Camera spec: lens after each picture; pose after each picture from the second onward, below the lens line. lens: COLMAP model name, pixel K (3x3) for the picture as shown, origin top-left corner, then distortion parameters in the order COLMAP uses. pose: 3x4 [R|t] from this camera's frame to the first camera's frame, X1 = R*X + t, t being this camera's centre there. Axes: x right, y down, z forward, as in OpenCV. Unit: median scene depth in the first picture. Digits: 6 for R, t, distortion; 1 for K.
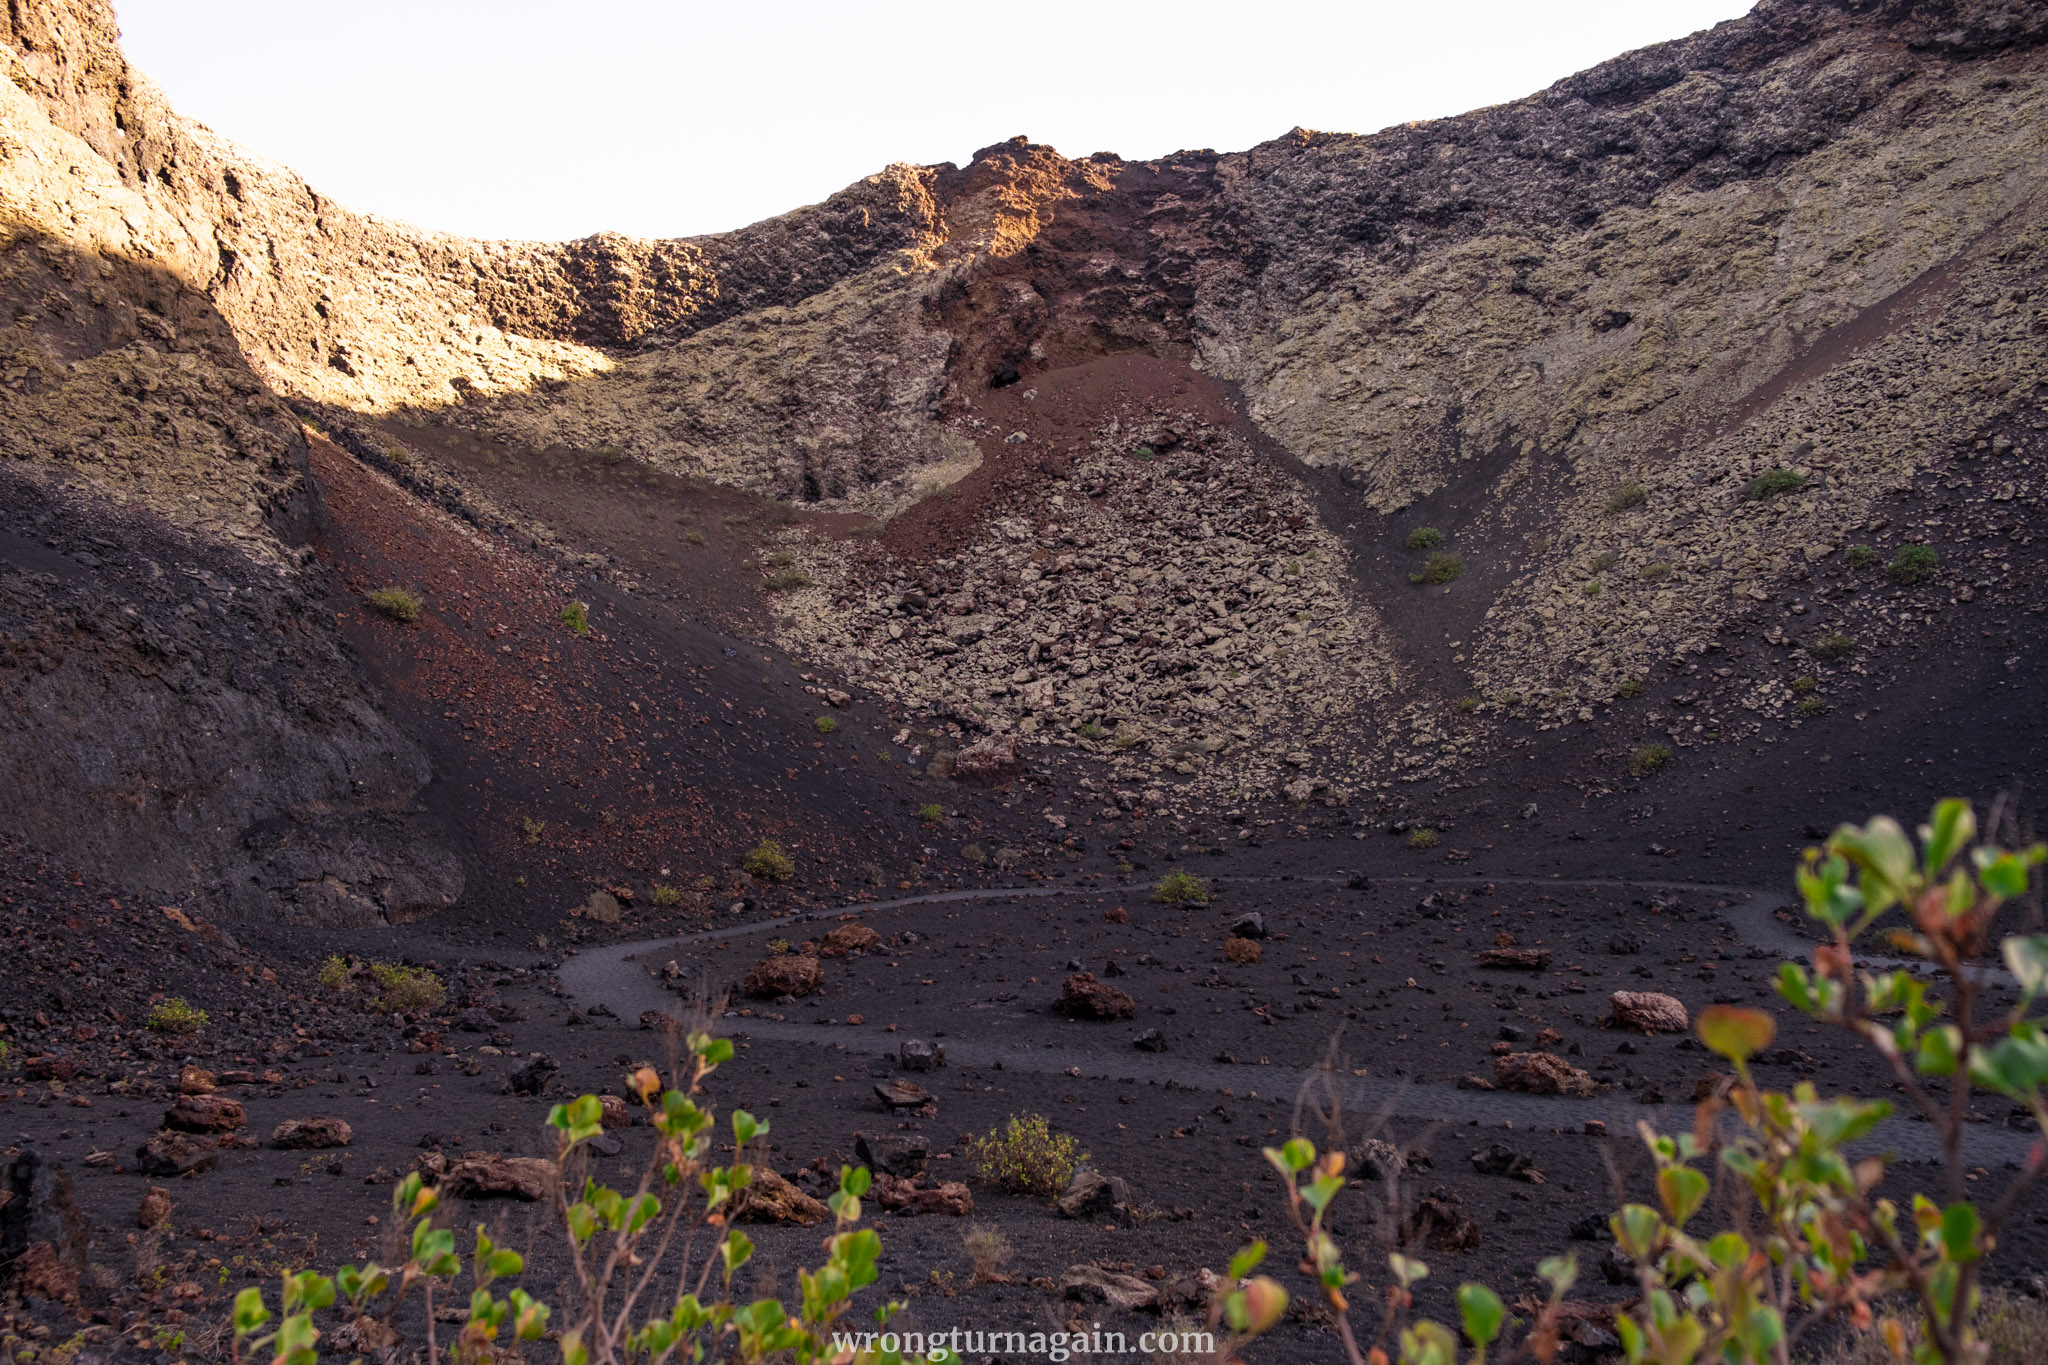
lens RADIAL K [[1573.8, 0, 1021.9], [0, 1573.8, 713.2], [0, 0, 1]] dist [-0.028075, 0.049203]
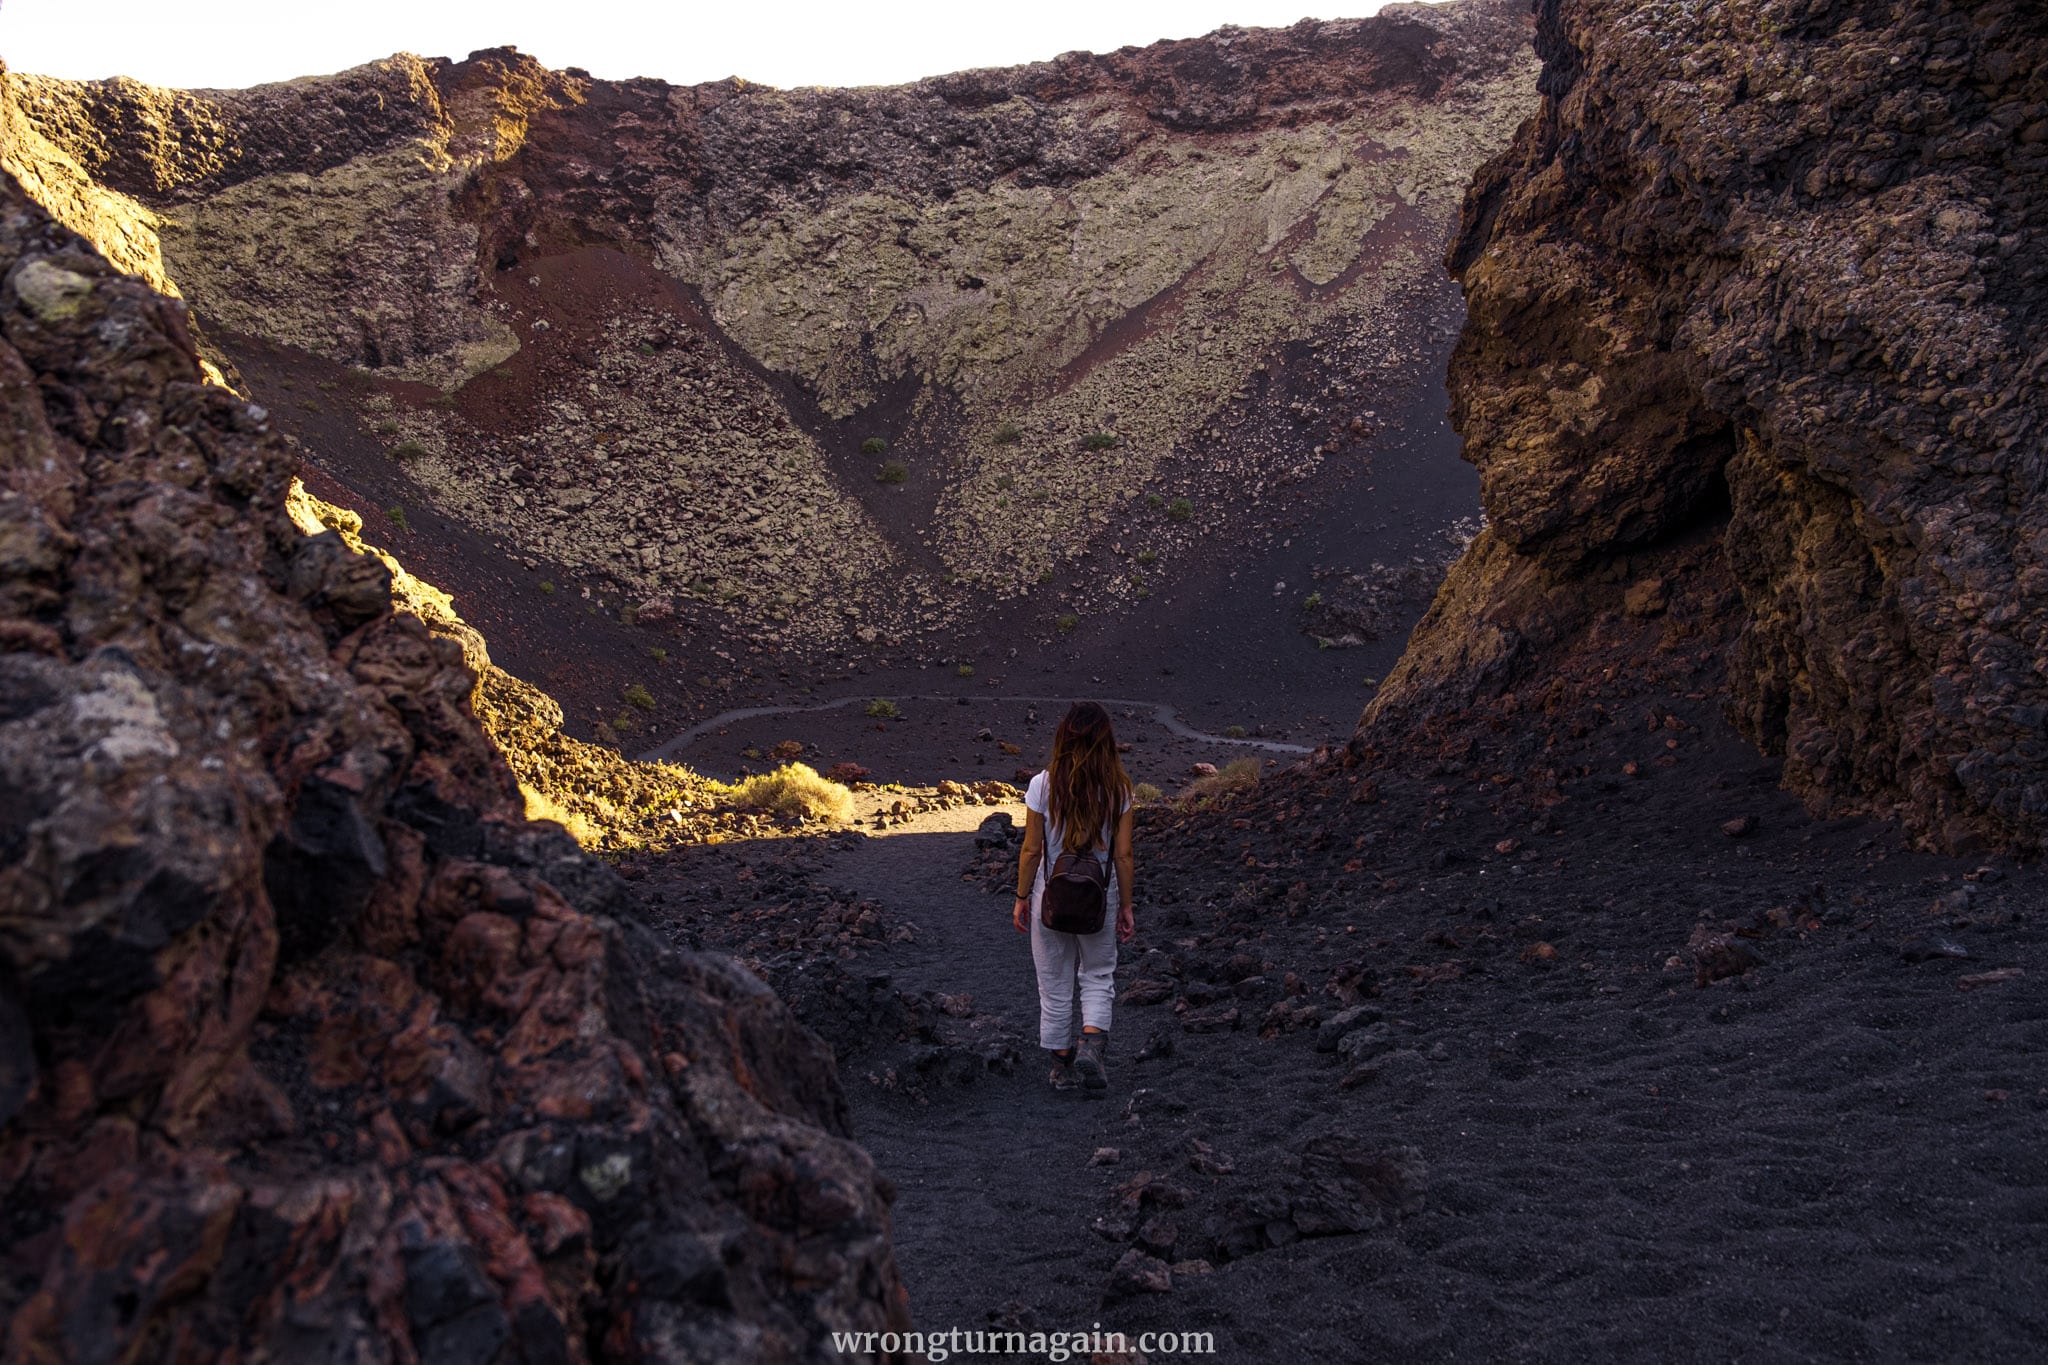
lens RADIAL K [[1573.8, 0, 1021.9], [0, 1573.8, 713.2], [0, 0, 1]] dist [-0.028075, 0.049203]
pose [[0.861014, -0.033563, 0.507473, -0.320004], [-0.049054, 0.987687, 0.148552, -0.075172], [-0.506211, -0.152799, 0.848766, -0.300637]]
